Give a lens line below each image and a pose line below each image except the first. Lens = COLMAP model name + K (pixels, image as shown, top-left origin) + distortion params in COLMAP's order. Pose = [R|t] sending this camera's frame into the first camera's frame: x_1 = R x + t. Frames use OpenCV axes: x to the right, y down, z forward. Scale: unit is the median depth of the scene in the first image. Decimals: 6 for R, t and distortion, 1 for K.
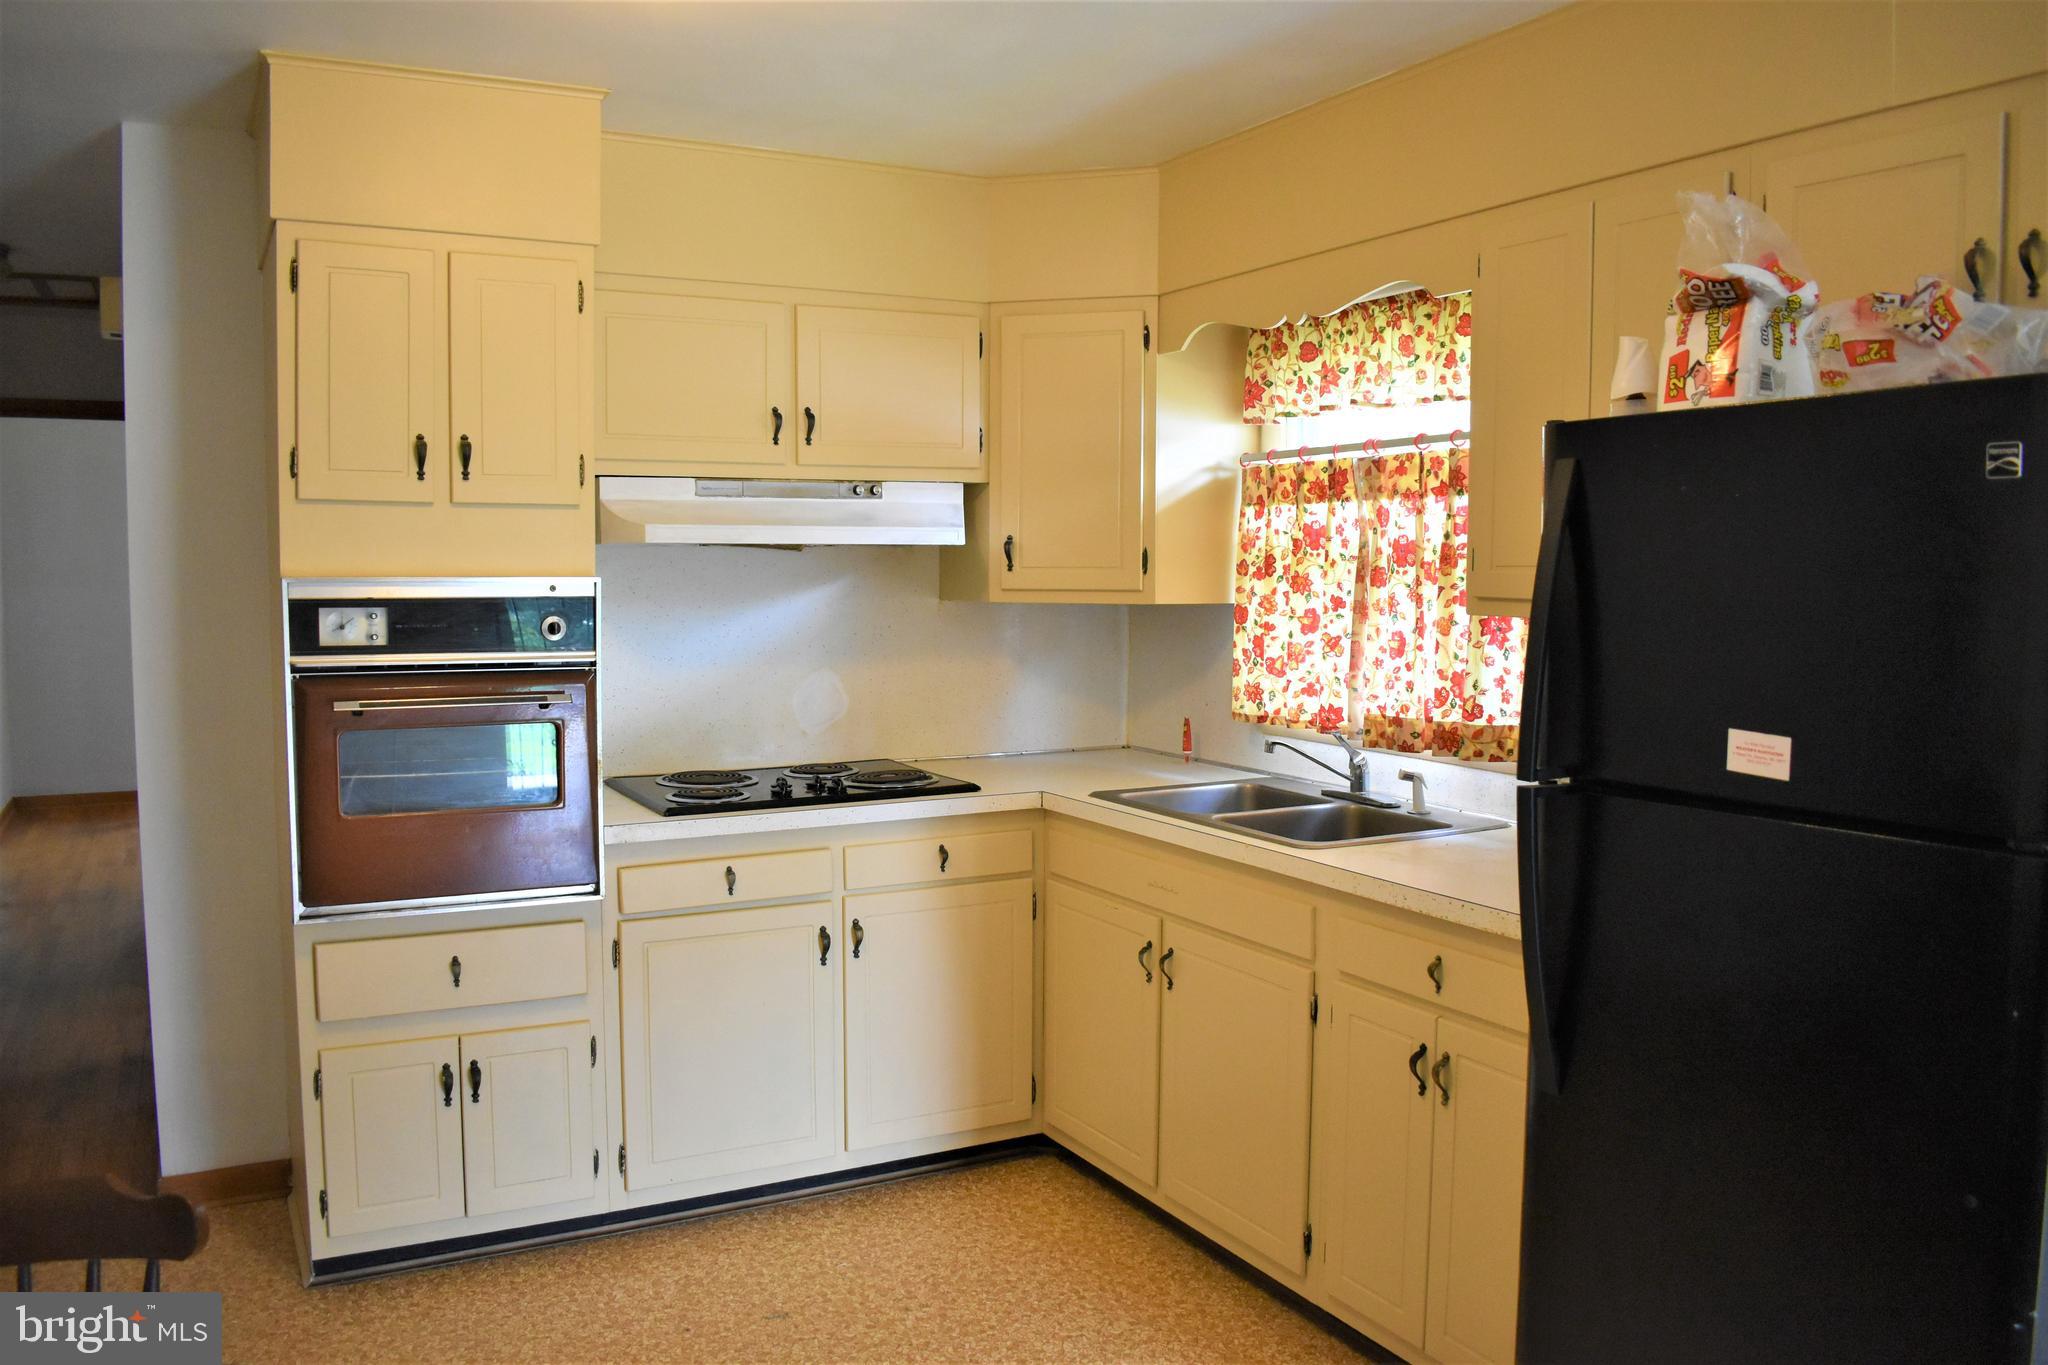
lens RADIAL K [[1620.4, 0, 1024.1], [0, 1620.4, 690.9], [0, 0, 1]] dist [-0.079061, -0.014810]
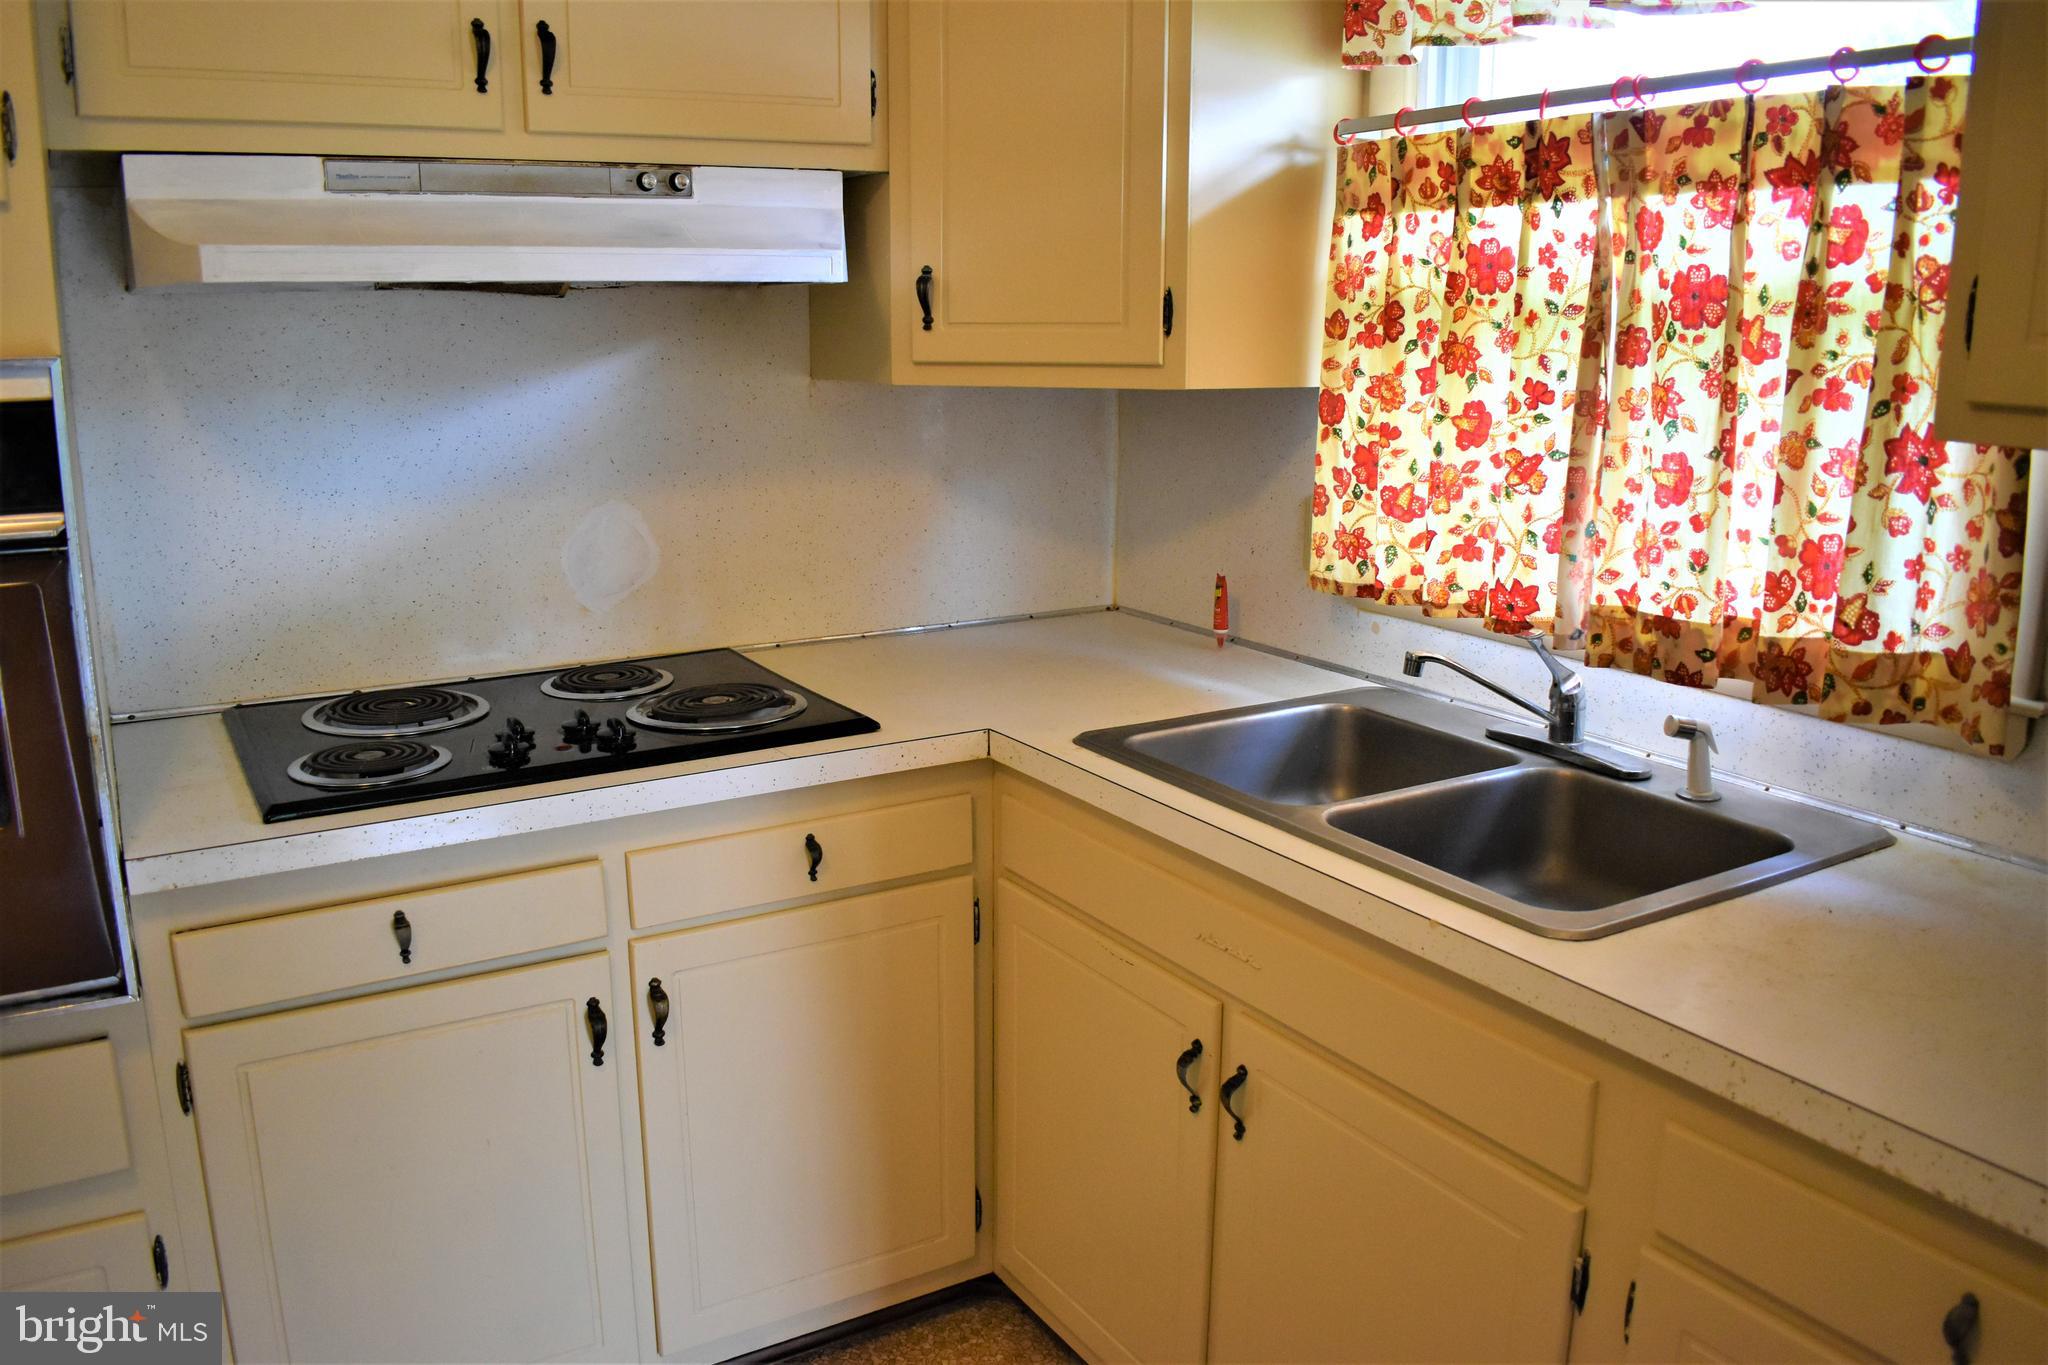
lens RADIAL K [[1620.4, 0, 1019.4], [0, 1620.4, 692.3], [0, 0, 1]] dist [-0.079061, -0.014810]
pose [[0.998950, -0.010884, 0.044493, -0.003391], [0.004060, 0.988575, 0.150673, -0.037094], [-0.045625, -0.150335, 0.987582, 0.464033]]
